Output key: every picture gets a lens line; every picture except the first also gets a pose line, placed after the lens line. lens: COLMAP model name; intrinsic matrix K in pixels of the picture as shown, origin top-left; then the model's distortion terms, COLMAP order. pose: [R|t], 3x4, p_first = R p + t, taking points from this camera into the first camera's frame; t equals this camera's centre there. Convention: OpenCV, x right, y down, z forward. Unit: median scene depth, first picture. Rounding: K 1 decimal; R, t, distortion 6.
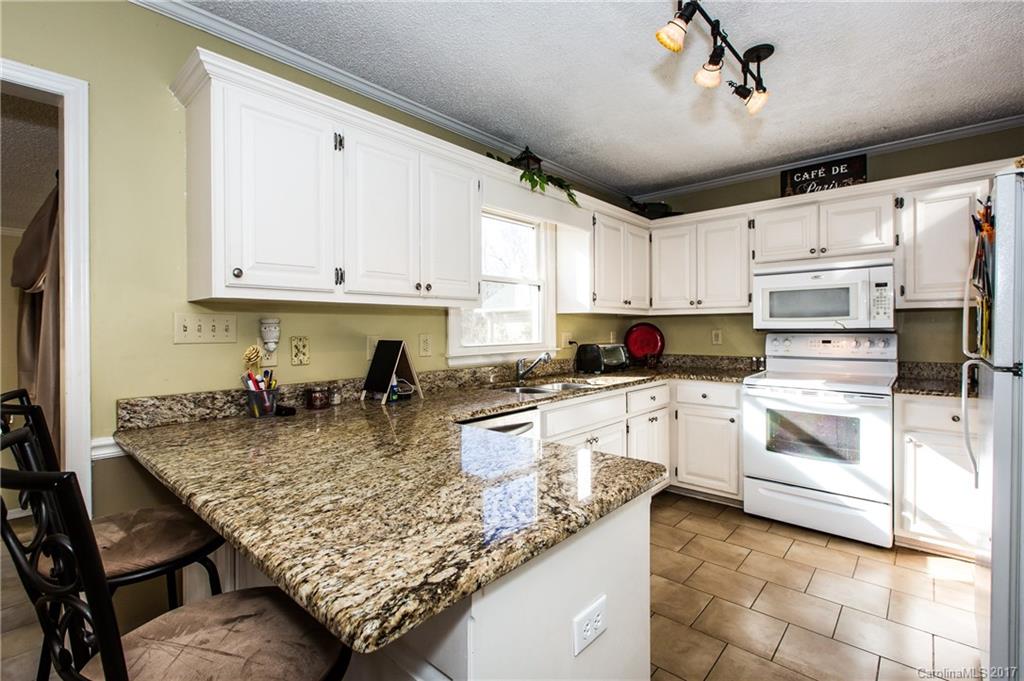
lens RADIAL K [[461.5, 0, 531.6], [0, 461.5, 326.2], [0, 0, 1]] dist [0.000626, -0.001693]
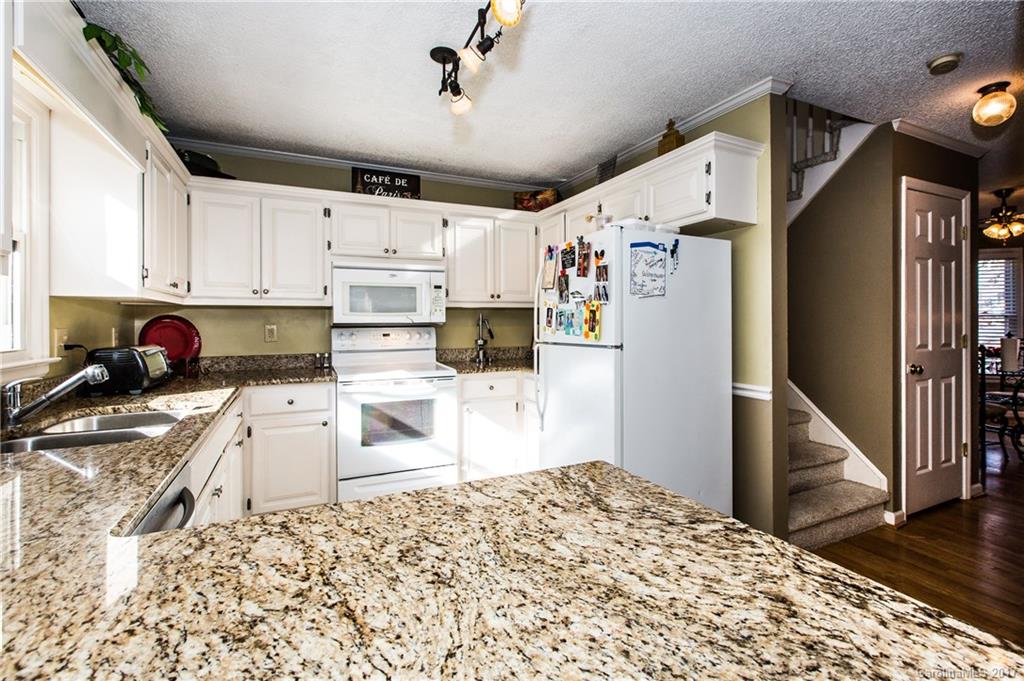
lens RADIAL K [[461.5, 0, 517.6], [0, 461.5, 317.6], [0, 0, 1]] dist [0.000626, -0.001693]
pose [[0.400732, 0.011987, 0.916117, -0.261109], [-0.002218, 0.999924, -0.012113, 0.005143], [-0.916193, 0.002822, 0.400728, 0.298513]]
